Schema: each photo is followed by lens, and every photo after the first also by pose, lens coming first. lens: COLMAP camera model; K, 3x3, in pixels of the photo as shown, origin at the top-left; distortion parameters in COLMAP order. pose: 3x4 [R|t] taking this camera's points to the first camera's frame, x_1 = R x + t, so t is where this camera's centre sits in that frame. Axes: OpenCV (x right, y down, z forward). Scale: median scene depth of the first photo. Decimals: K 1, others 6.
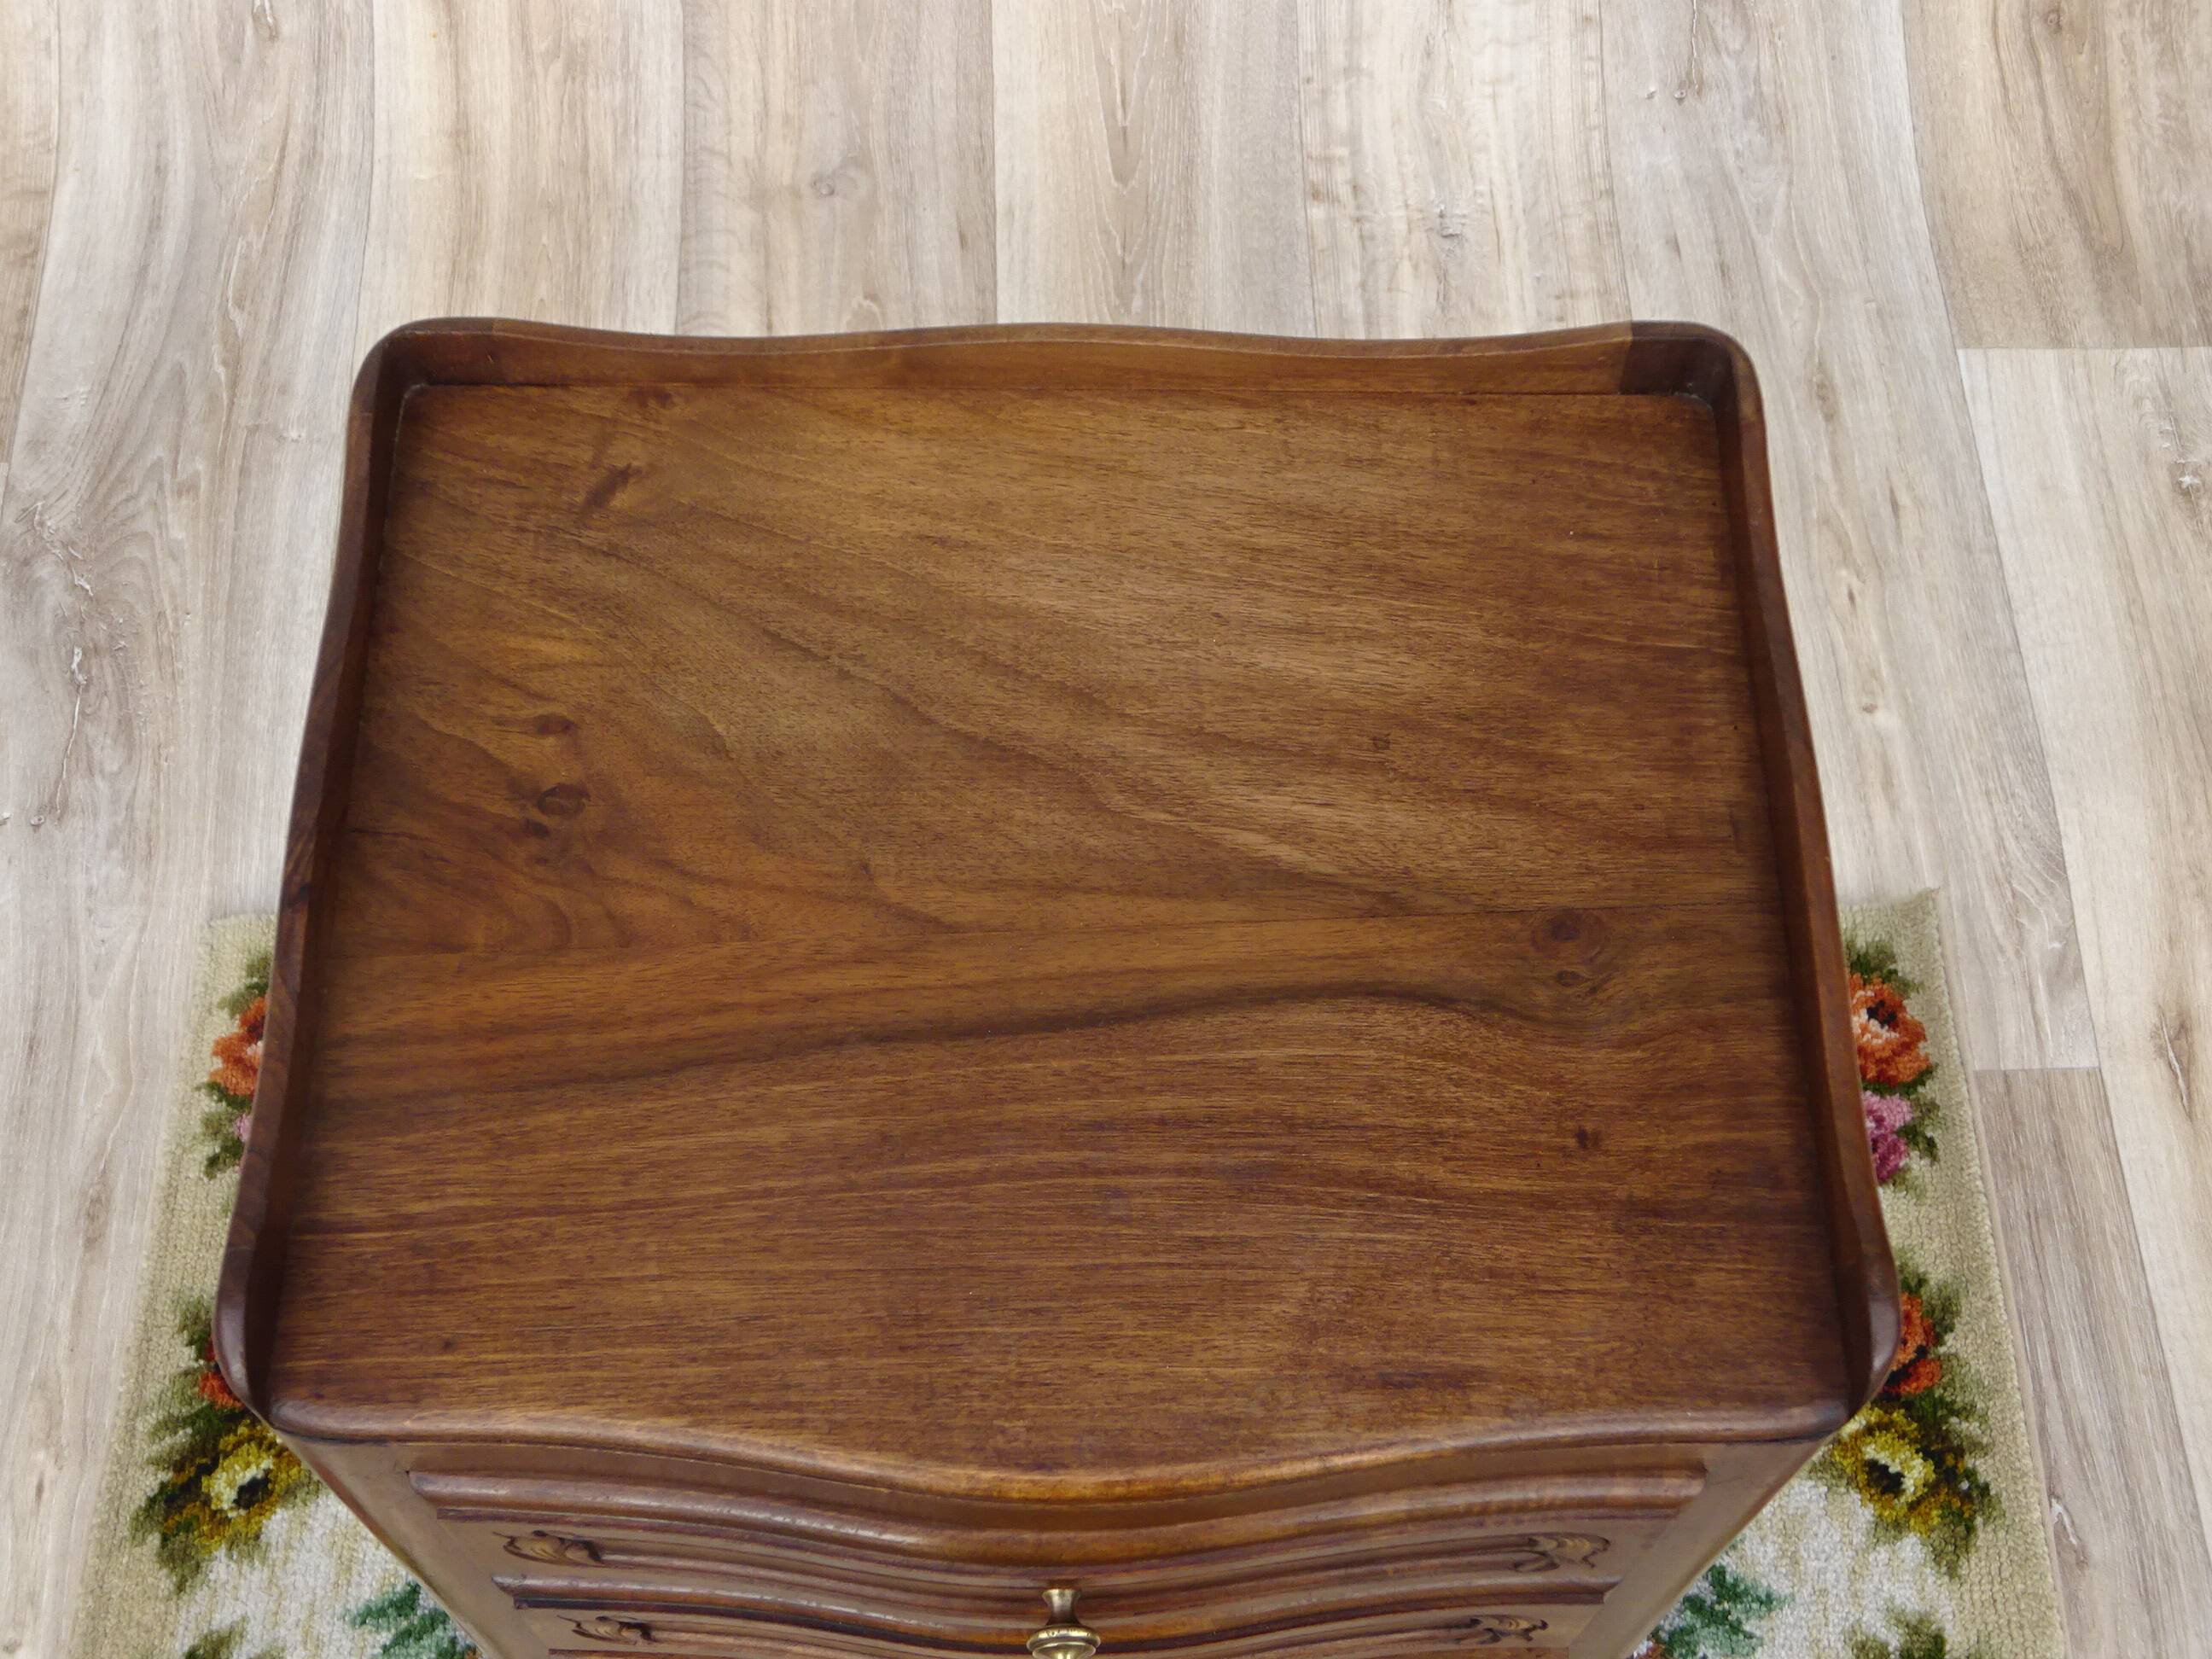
lens RADIAL K [[2688.0, 0, 1120.0], [0, 2688.0, 829.6], [0, 0, 1]] dist [0.004027, 0.067122]
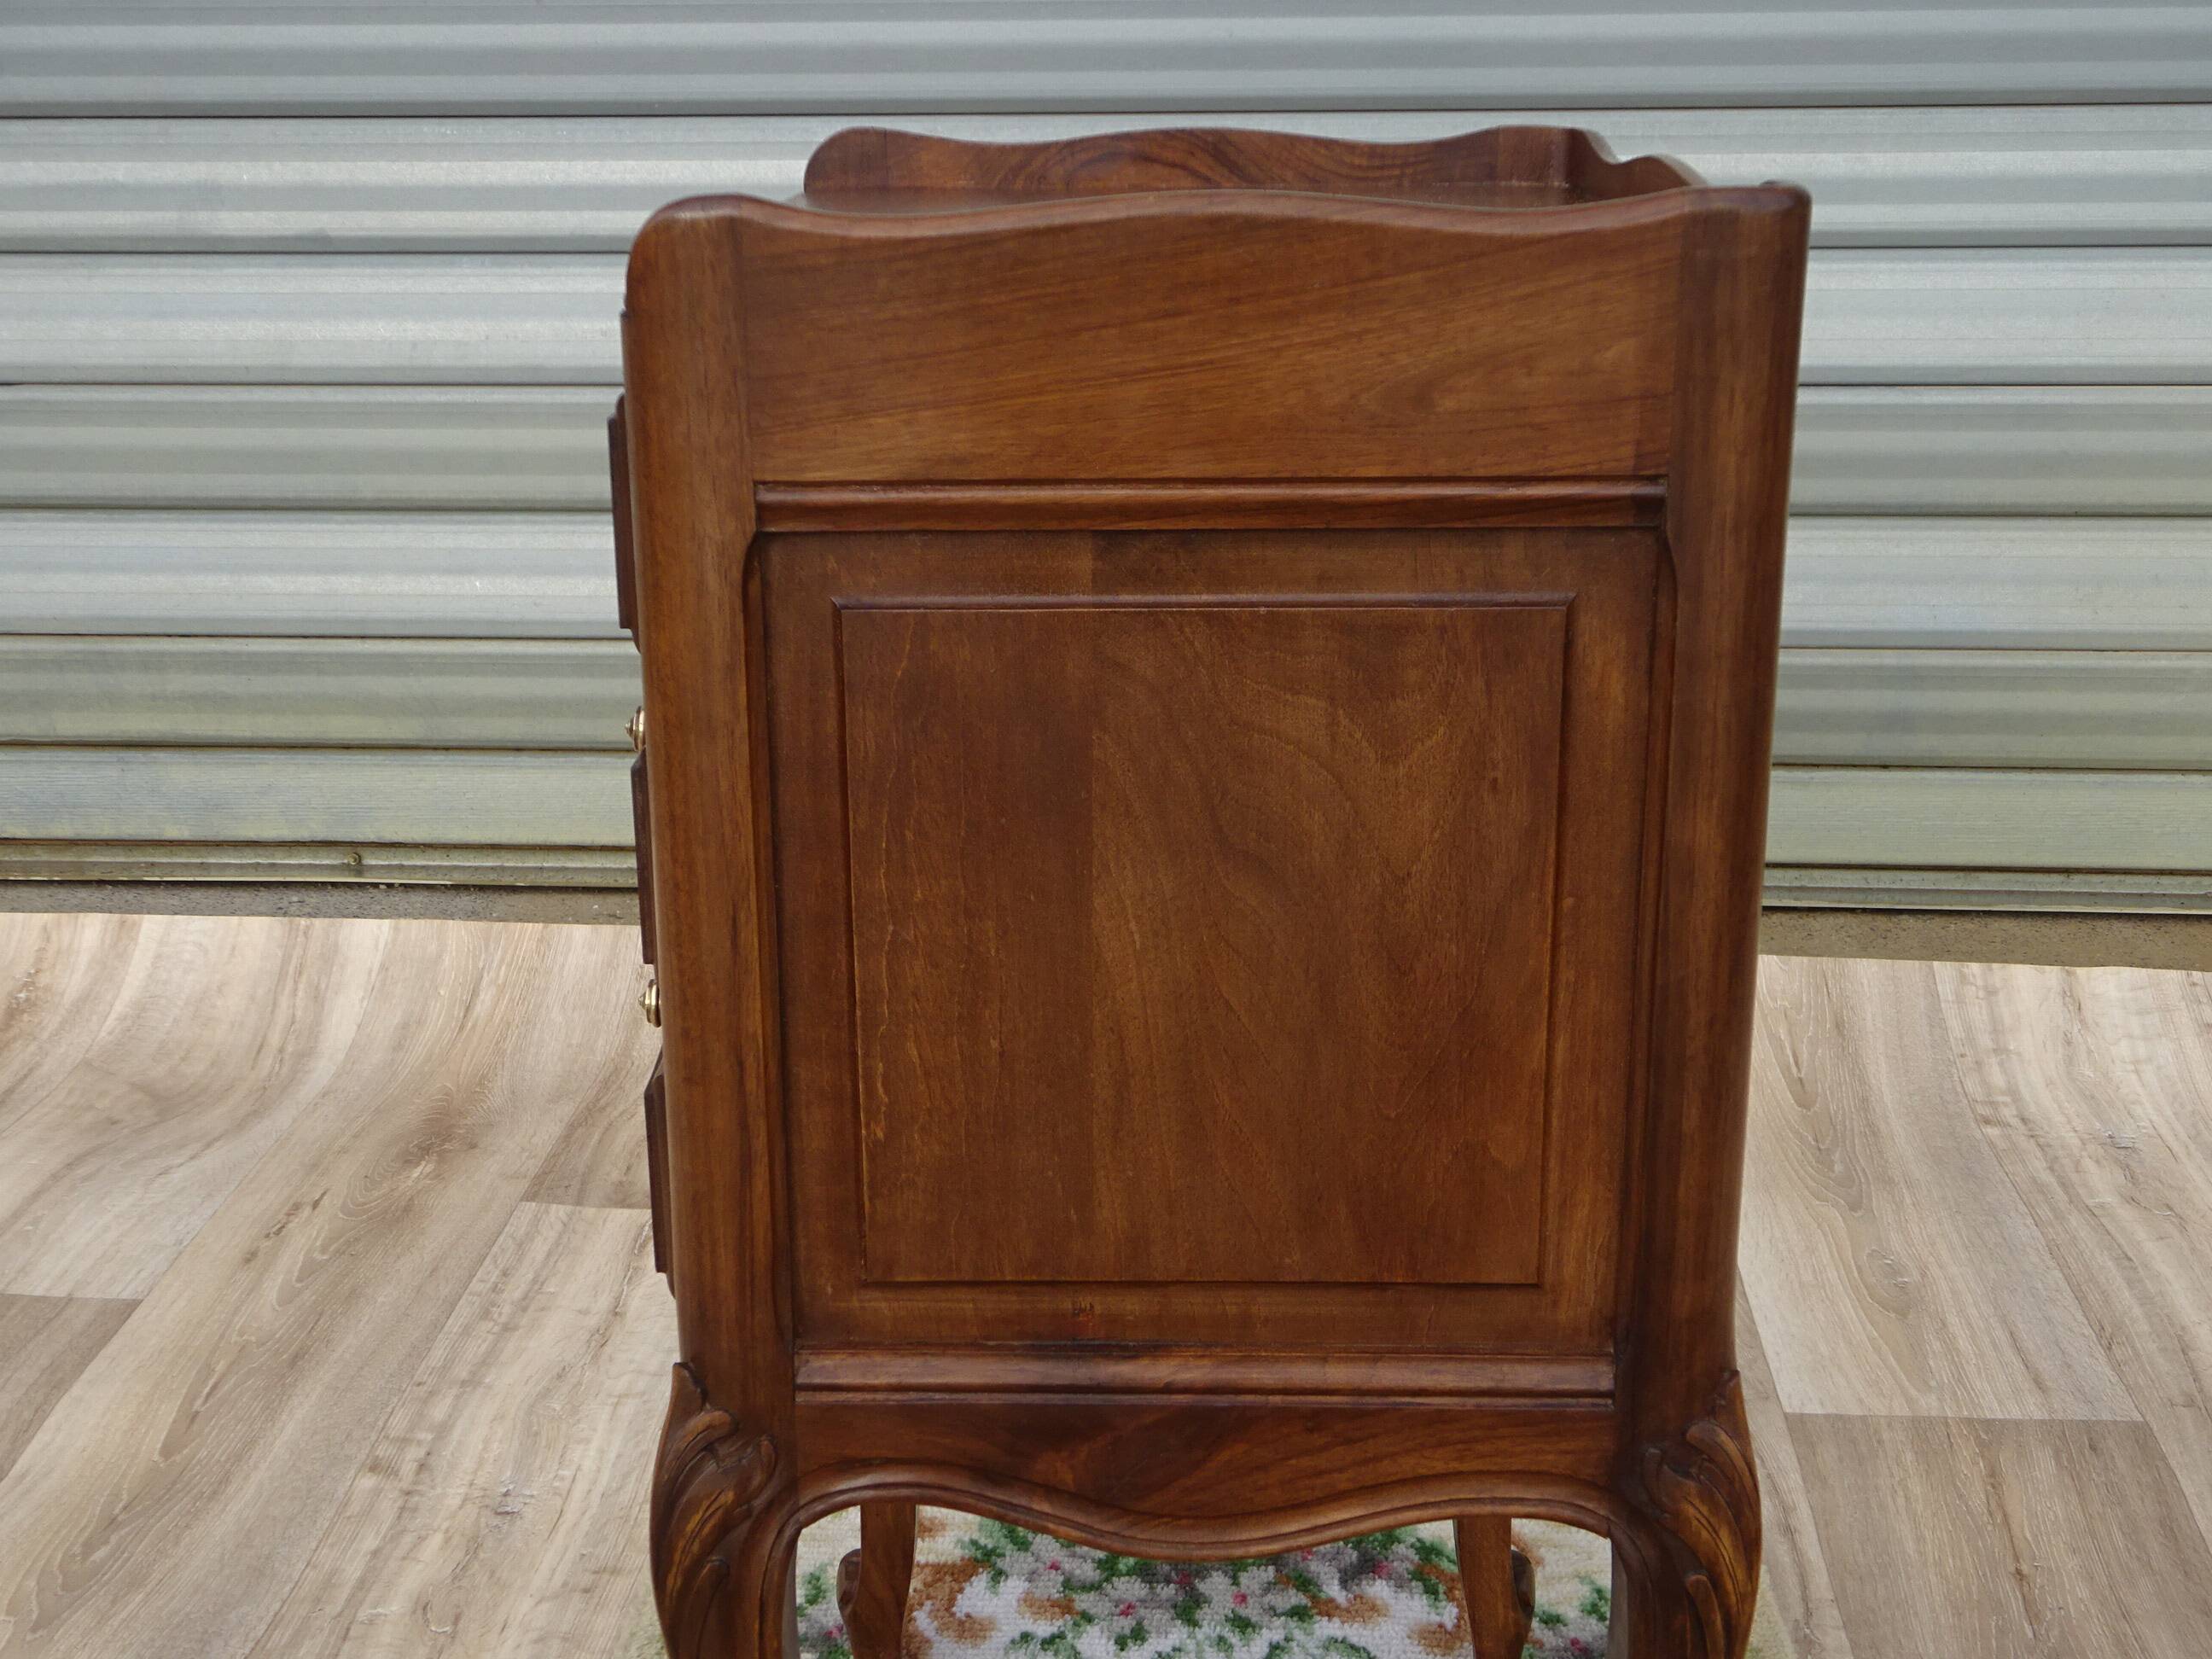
lens RADIAL K [[2658.8, 0, 1118.3], [0, 2658.8, 823.4], [0, 0, 1]] dist [0.005851, 0.068025]
pose [[0.993988, 0.012646, -0.108760, -0.210522], [-0.085974, 0.705233, -0.703743, 0.611043], [0.067802, 0.708863, 0.702080, 0.165636]]
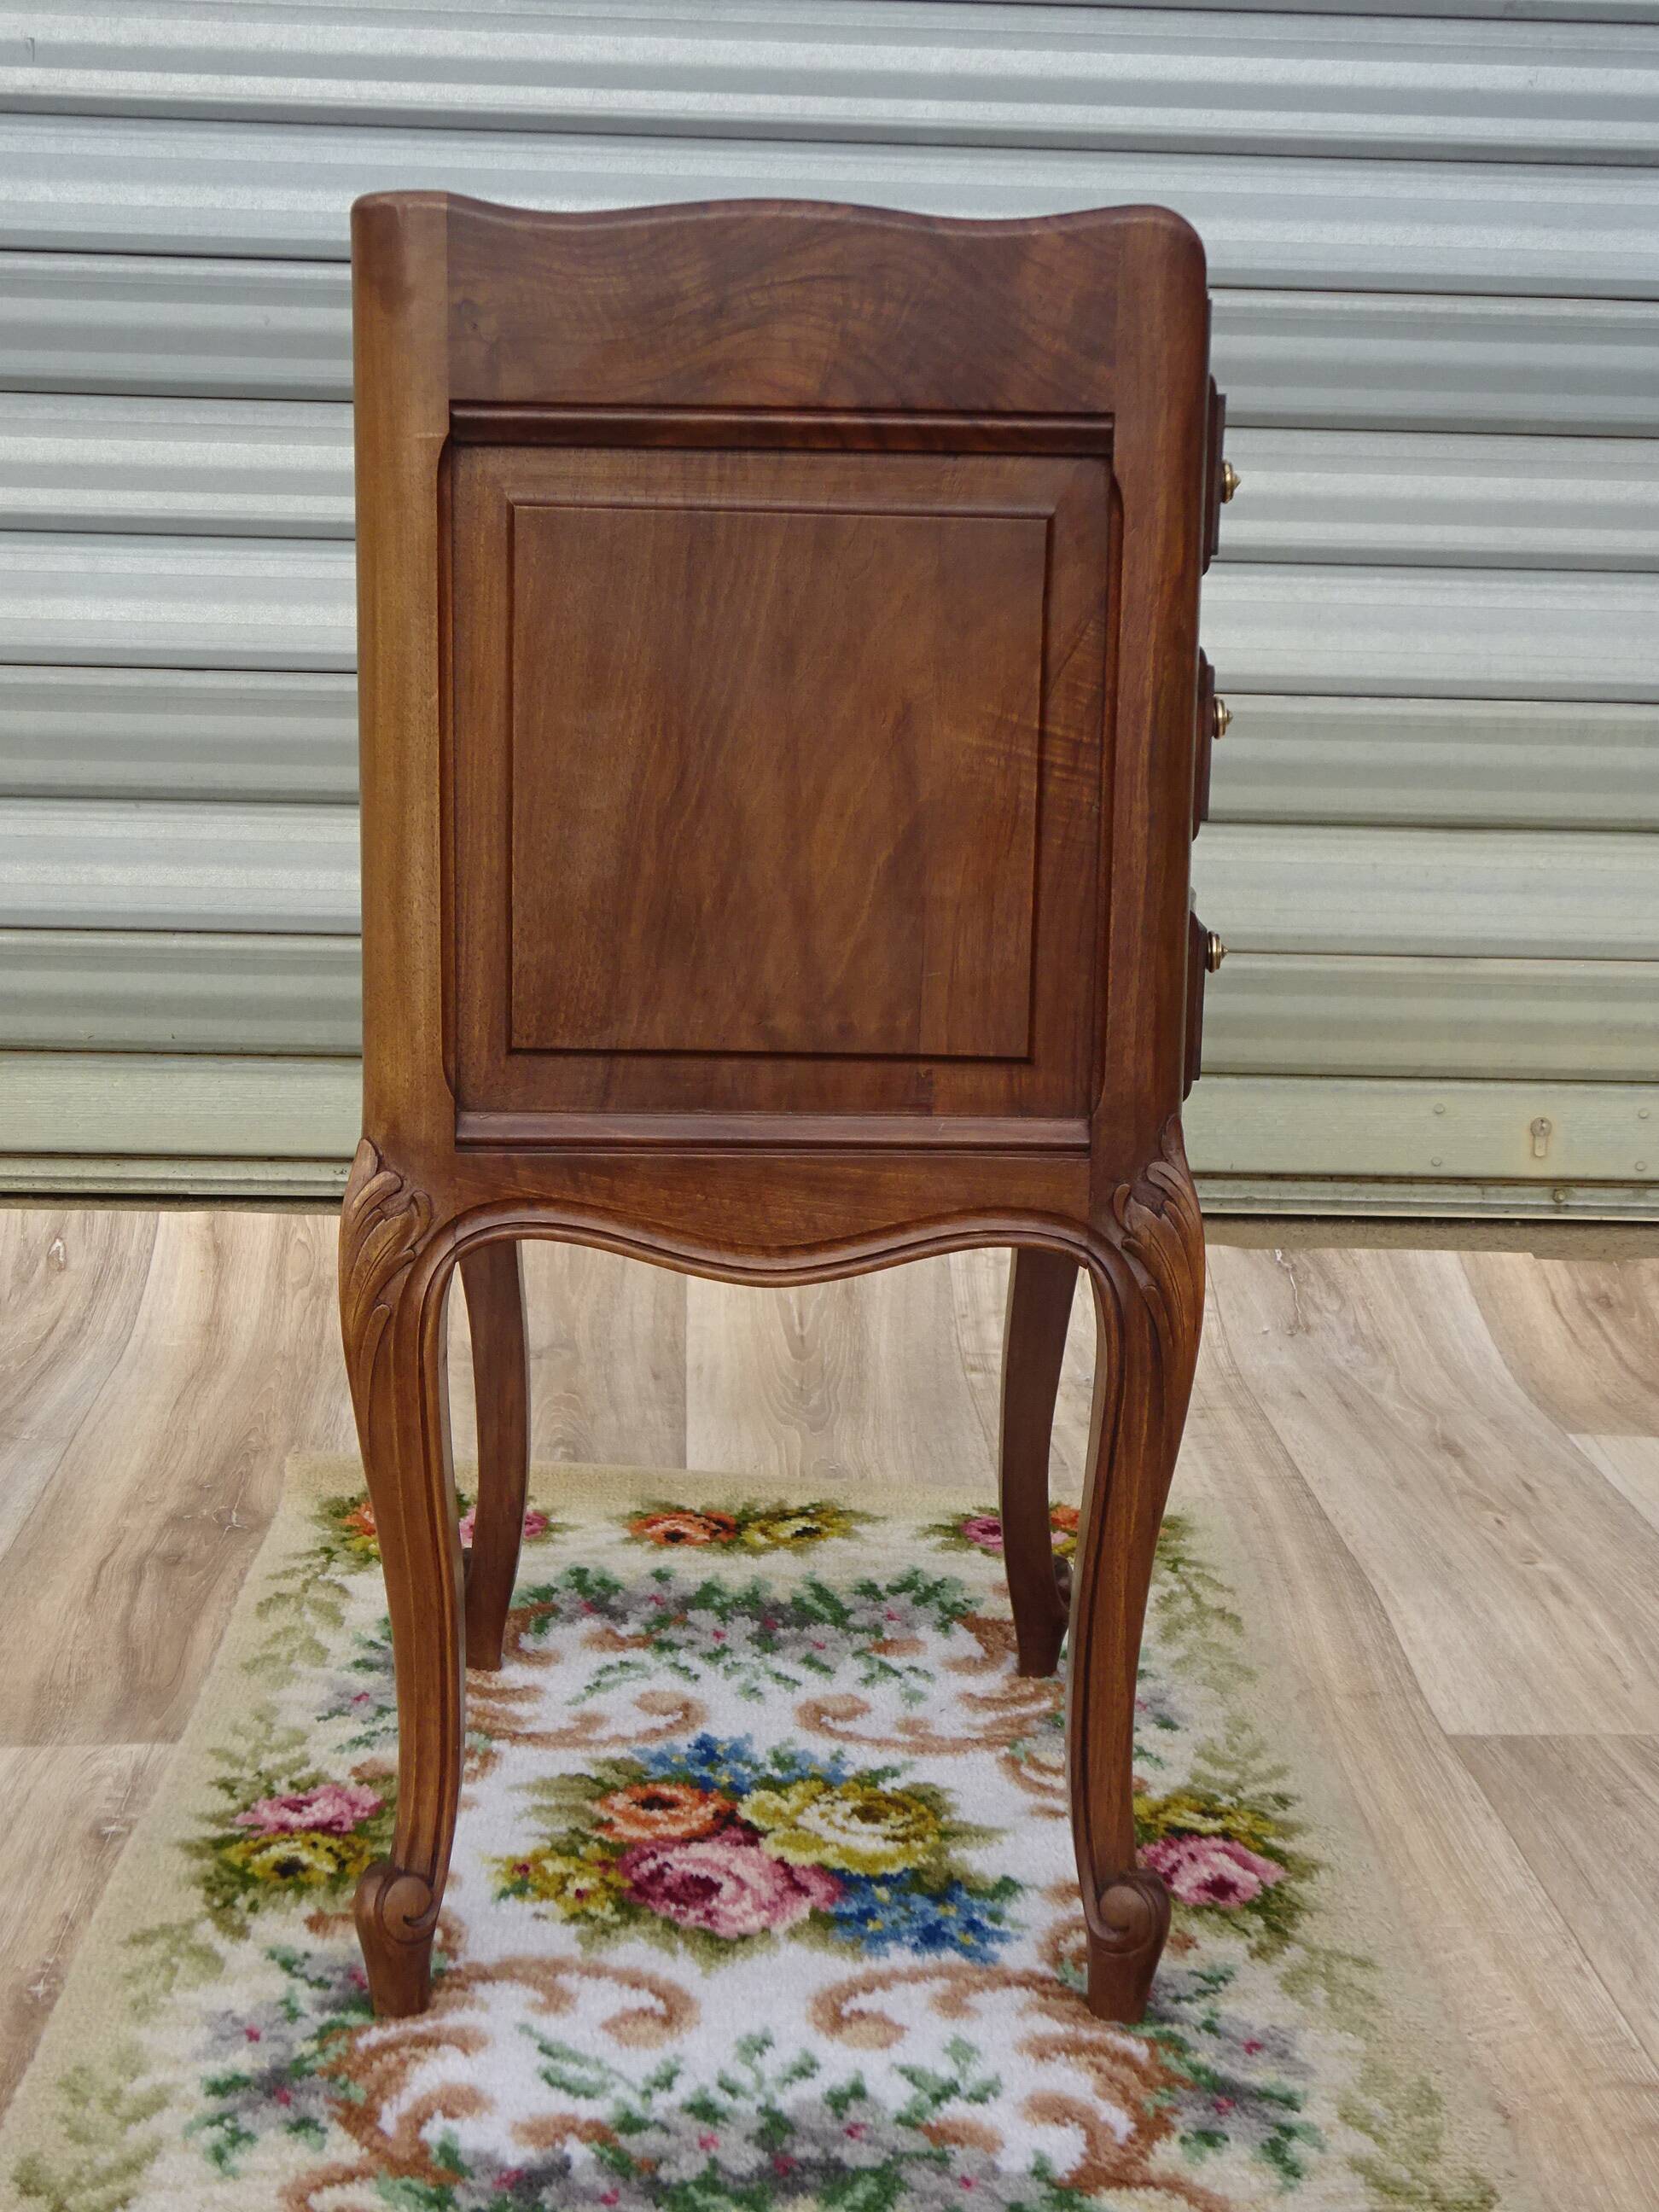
lens RADIAL K [[3021.9, 0, 838.1], [0, 3021.9, 1108.1], [0, 0, 1]] dist [-0.005938, 0.115383]
pose [[0.999708, 0.012807, 0.020482, -0.013605], [0.007844, 0.629849, -0.776678, 0.863522], [-0.022847, 0.776612, 0.629565, 0.167315]]
